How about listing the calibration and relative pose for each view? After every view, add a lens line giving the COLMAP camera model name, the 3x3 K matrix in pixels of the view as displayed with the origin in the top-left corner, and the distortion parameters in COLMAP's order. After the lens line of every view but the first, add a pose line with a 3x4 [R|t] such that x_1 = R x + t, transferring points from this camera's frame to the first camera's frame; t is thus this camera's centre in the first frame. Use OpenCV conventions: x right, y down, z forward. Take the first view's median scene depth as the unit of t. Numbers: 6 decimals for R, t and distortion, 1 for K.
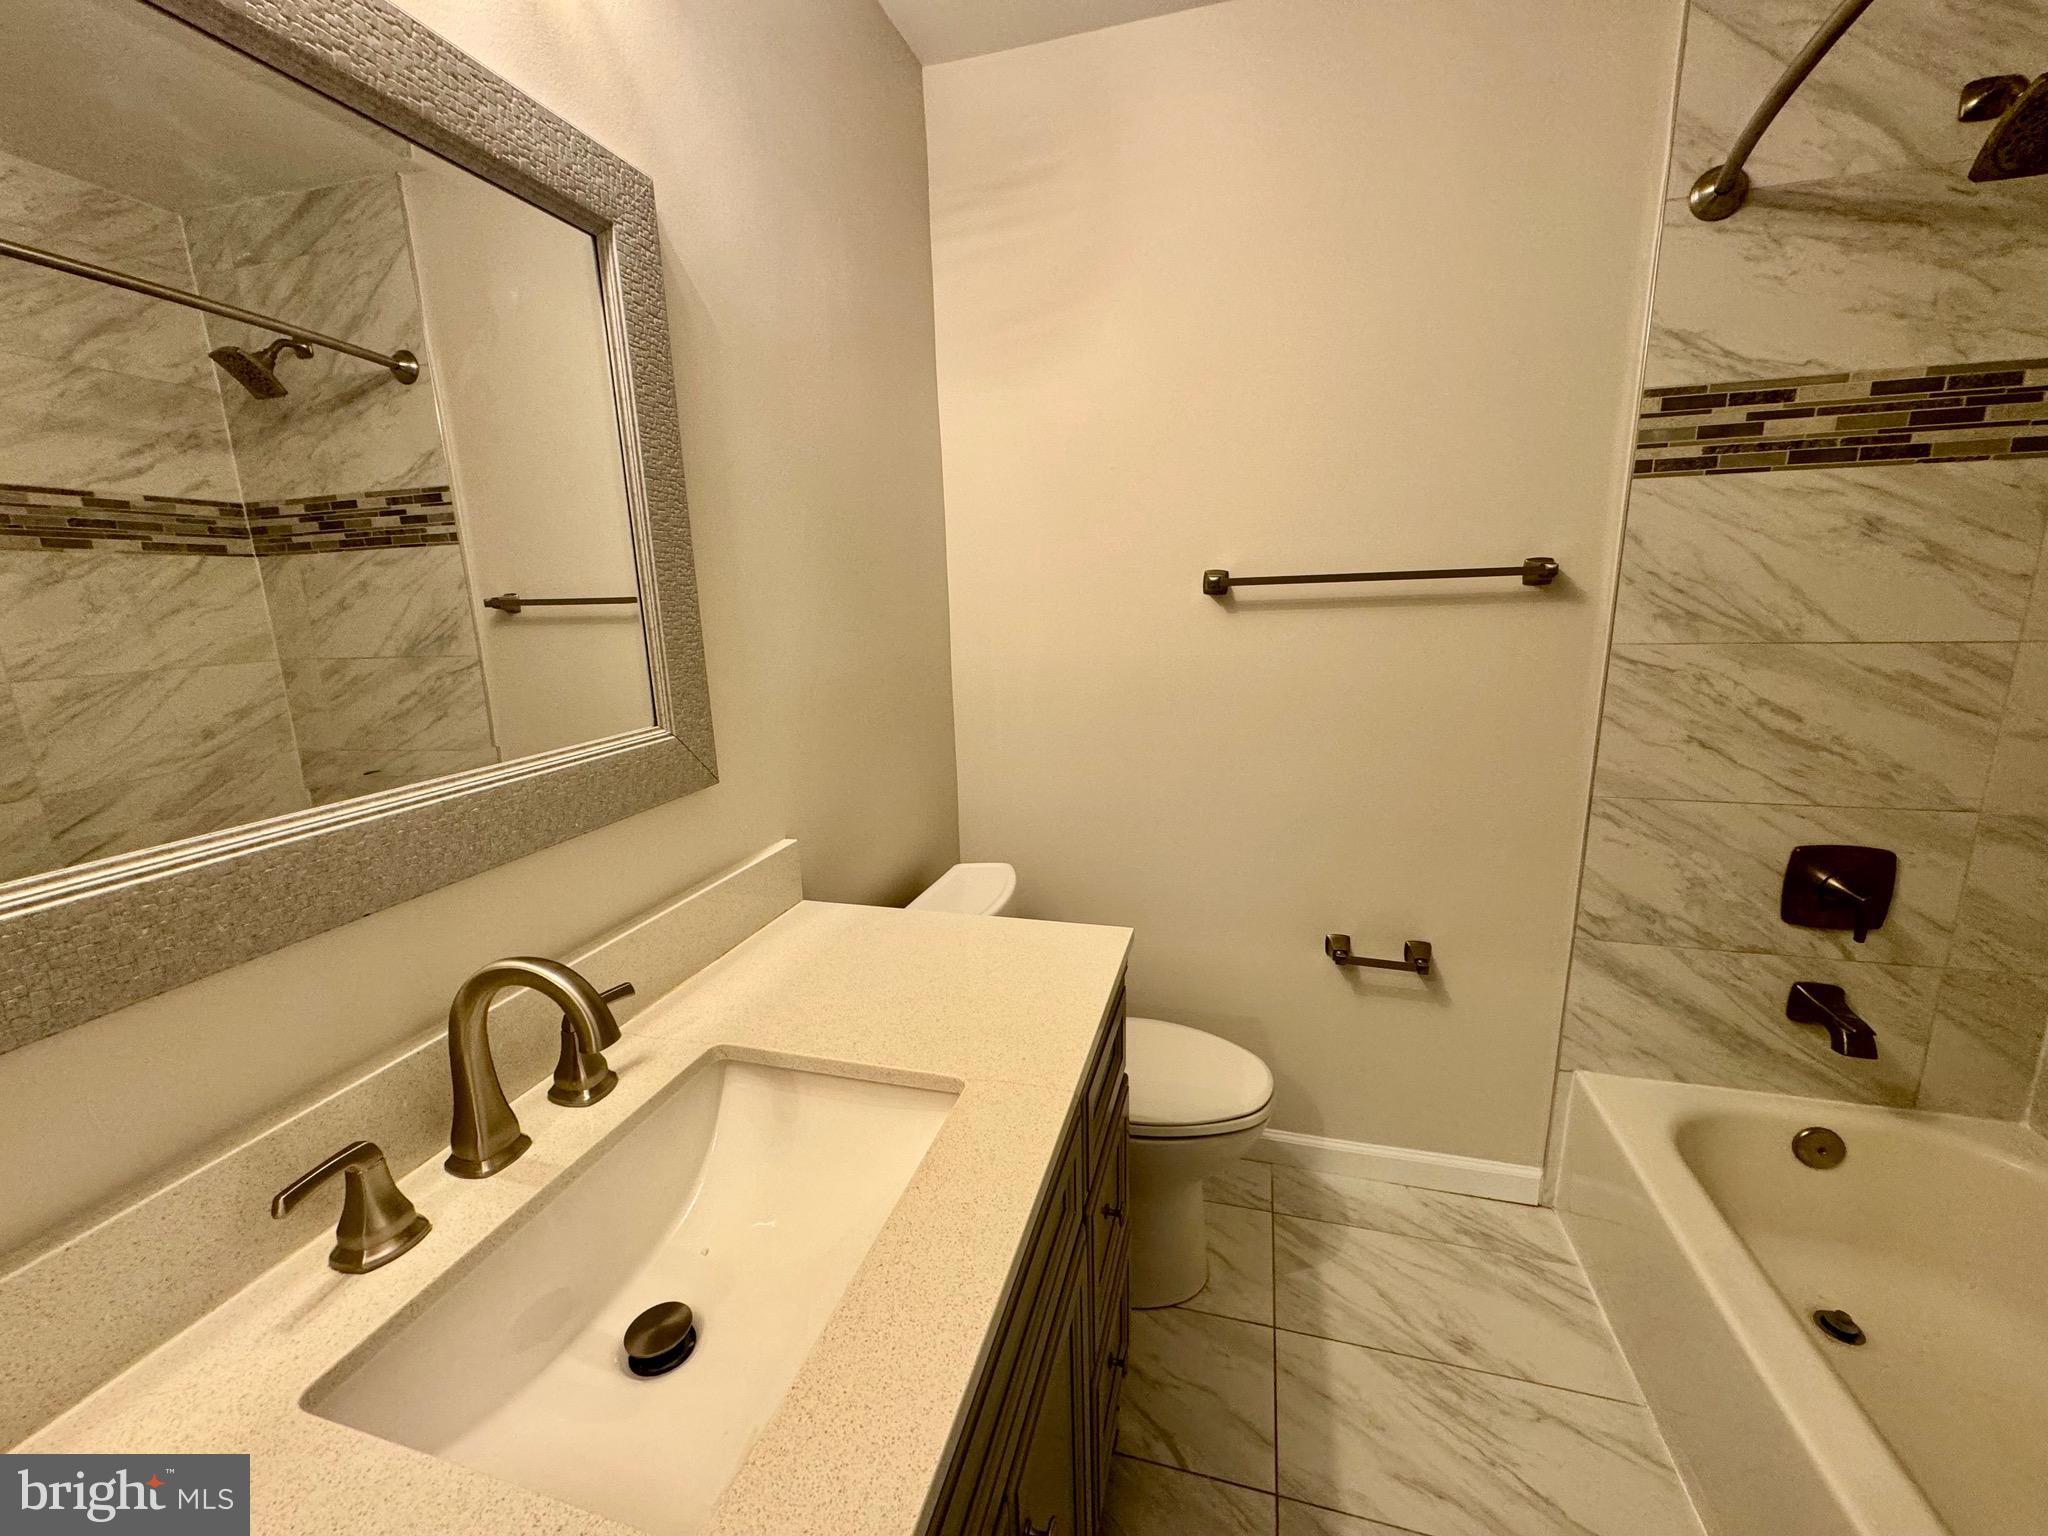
lens RADIAL K [[816.8, 0, 1027.9], [0, 816.8, 768.3], [0, 0, 1]] dist [-0.004097, -0.000381]
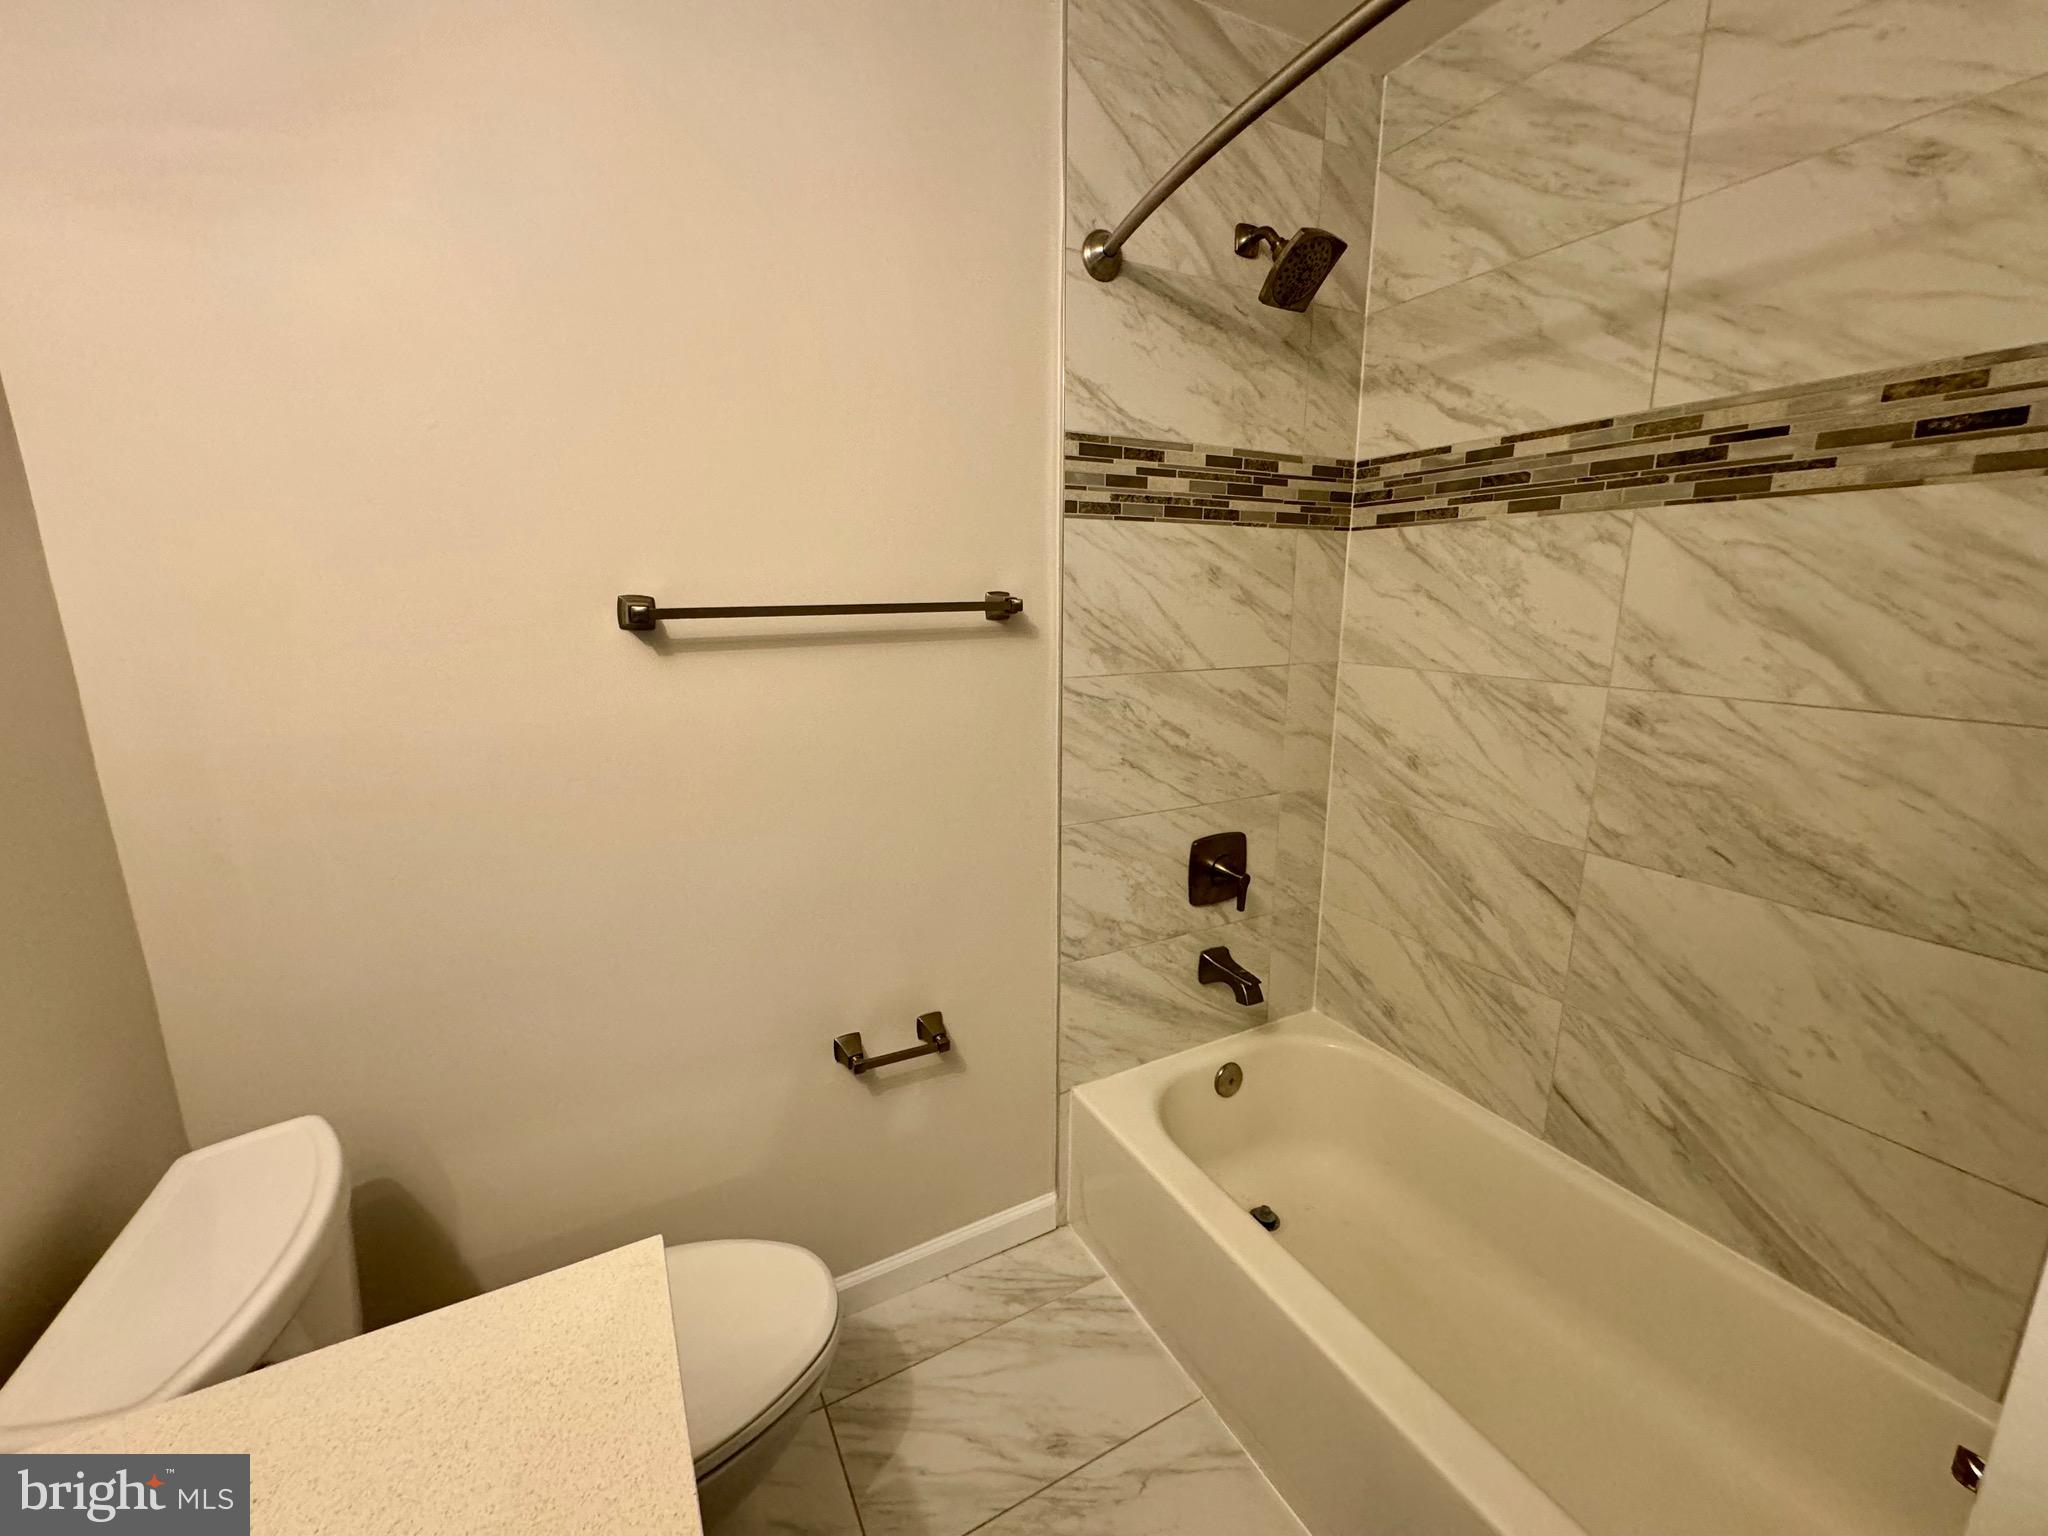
lens RADIAL K [[816.8, 0, 1025.5], [0, 816.8, 764.6], [0, 0, 1]] dist [-0.004097, -0.000381]
pose [[0.718426, -0.121007, 0.684997, -0.030488], [0.127733, 0.990957, 0.041089, -0.095454], [-0.683775, 0.057977, 0.727386, 0.301092]]
